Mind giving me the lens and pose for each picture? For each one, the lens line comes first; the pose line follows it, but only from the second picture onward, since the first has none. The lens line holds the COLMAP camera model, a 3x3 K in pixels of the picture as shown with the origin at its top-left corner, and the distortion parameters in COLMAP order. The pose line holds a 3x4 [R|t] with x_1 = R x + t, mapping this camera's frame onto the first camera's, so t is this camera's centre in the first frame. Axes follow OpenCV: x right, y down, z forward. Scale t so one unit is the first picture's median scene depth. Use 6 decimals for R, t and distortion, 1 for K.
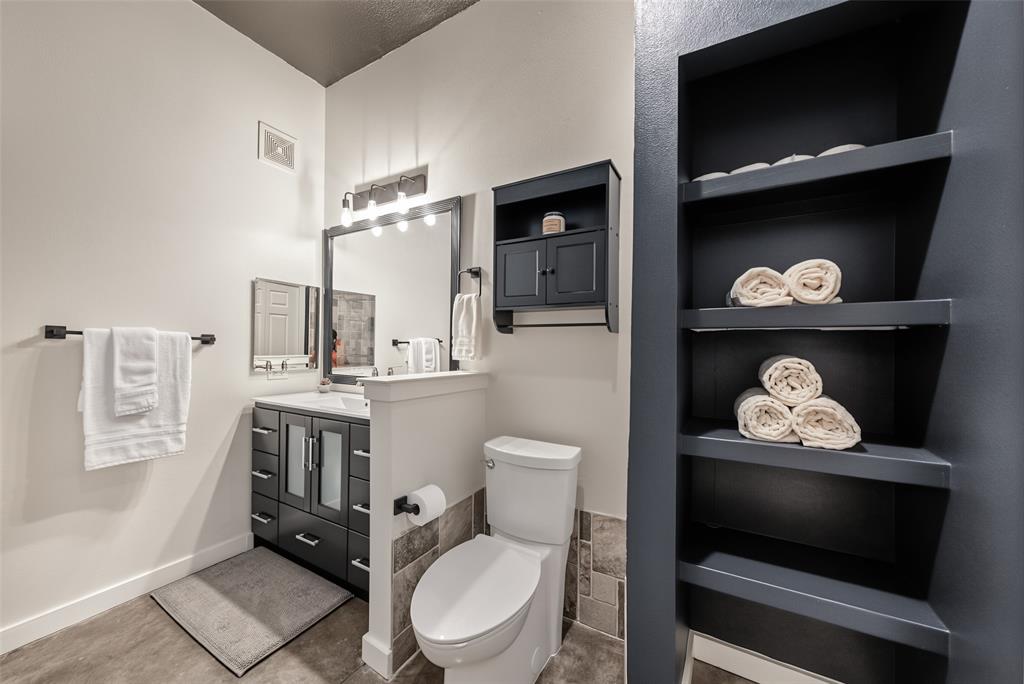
lens RADIAL K [[365.9, 0, 501.9], [0, 365.9, 343.8], [0, 0, 1]] dist [-0.007732, 0.001254]
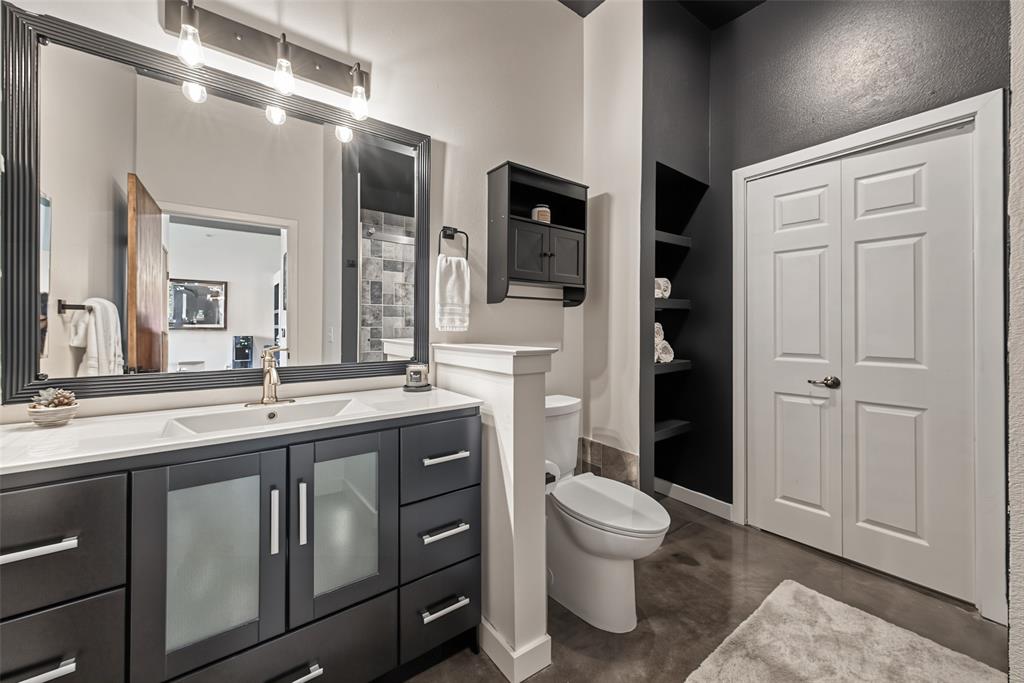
lens RADIAL K [[402.0, 0, 508.8], [0, 402.0, 324.7], [0, 0, 1]] dist [-0.002284, 0.000887]
pose [[0.388096, -0.001794, 0.921617, -0.945220], [-0.005515, 0.999976, 0.004269, 0.024462], [-0.921602, -0.006740, 0.388077, 0.499151]]
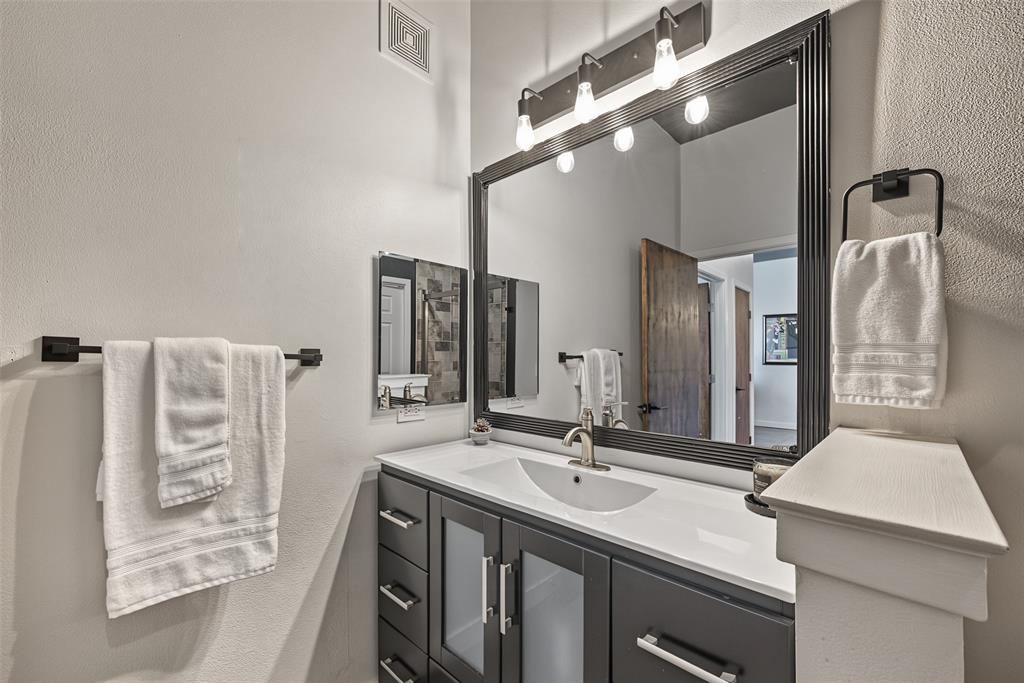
lens RADIAL K [[414.5, 0, 502.6], [0, 414.5, 356.6], [0, 0, 1]] dist [-0.001174, -0.000729]
pose [[0.971539, -0.009196, -0.236700, -0.390133], [0.010280, 0.999942, 0.003347, -0.013904], [0.236655, -0.005685, 0.971577, 0.475883]]
